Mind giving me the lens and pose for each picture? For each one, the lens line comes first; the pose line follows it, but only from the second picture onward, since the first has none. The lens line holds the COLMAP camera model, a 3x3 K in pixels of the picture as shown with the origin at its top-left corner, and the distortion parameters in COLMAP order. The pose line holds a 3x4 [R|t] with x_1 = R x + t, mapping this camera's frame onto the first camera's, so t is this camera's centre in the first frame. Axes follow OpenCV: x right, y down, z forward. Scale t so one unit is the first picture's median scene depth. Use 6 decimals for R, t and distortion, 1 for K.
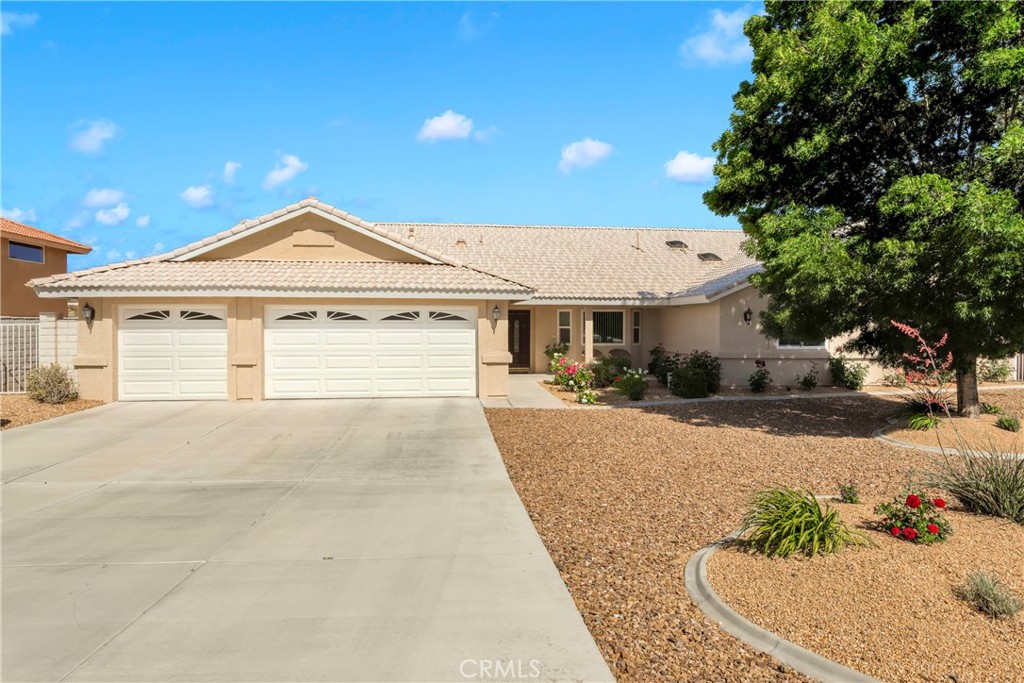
lens RADIAL K [[608.2, 0, 512.0], [0, 608.2, 341.5], [0, 0, 1]] dist [-0.000543, -0.000239]
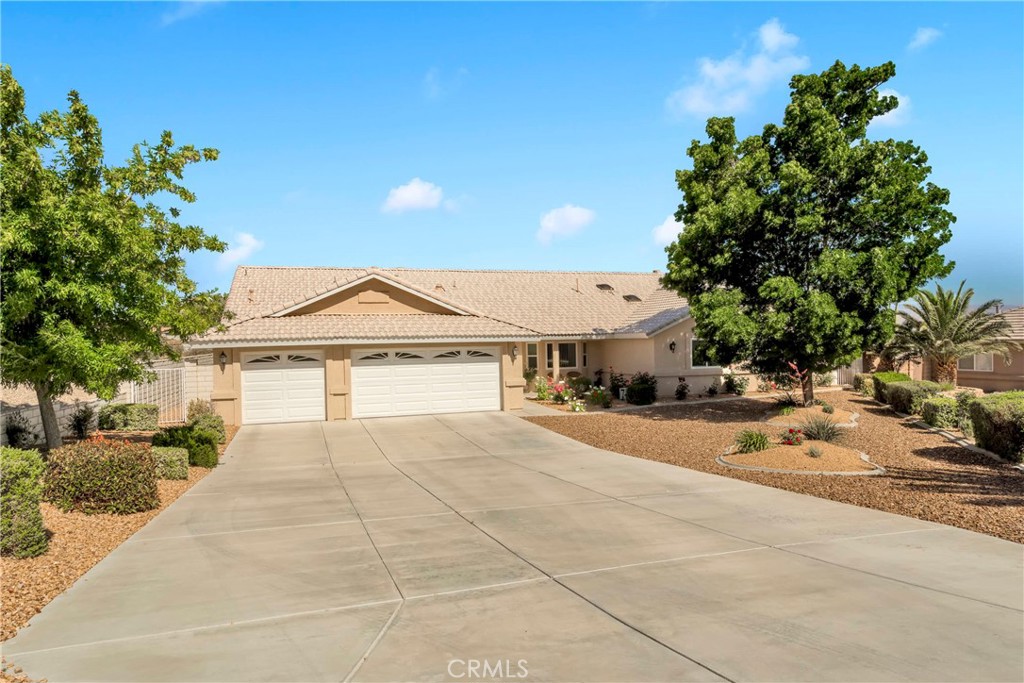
lens RADIAL K [[588.2, 0, 543.8], [0, 588.2, 340.2], [0, 0, 1]] dist [-0.002452, -0.000664]
pose [[0.978060, -0.019271, 0.207431, -0.244172], [0.026120, 0.999199, -0.030329, -0.027427], [-0.206681, 0.035082, 0.977779, -0.360699]]
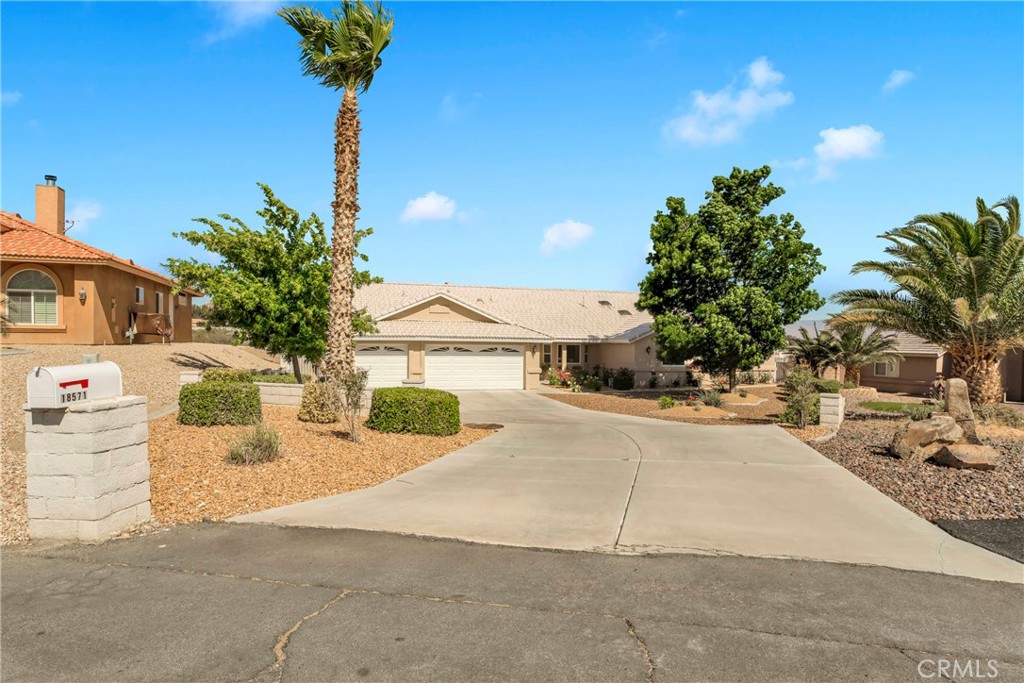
lens RADIAL K [[608.2, 0, 512.0], [0, 608.2, 341.5], [0, 0, 1]] dist [-0.000543, -0.000239]
pose [[0.985946, 0.012123, 0.166625, -0.445584], [-0.007141, 0.999510, -0.030465, -0.007544], [-0.166913, 0.028847, 0.985550, -1.029701]]
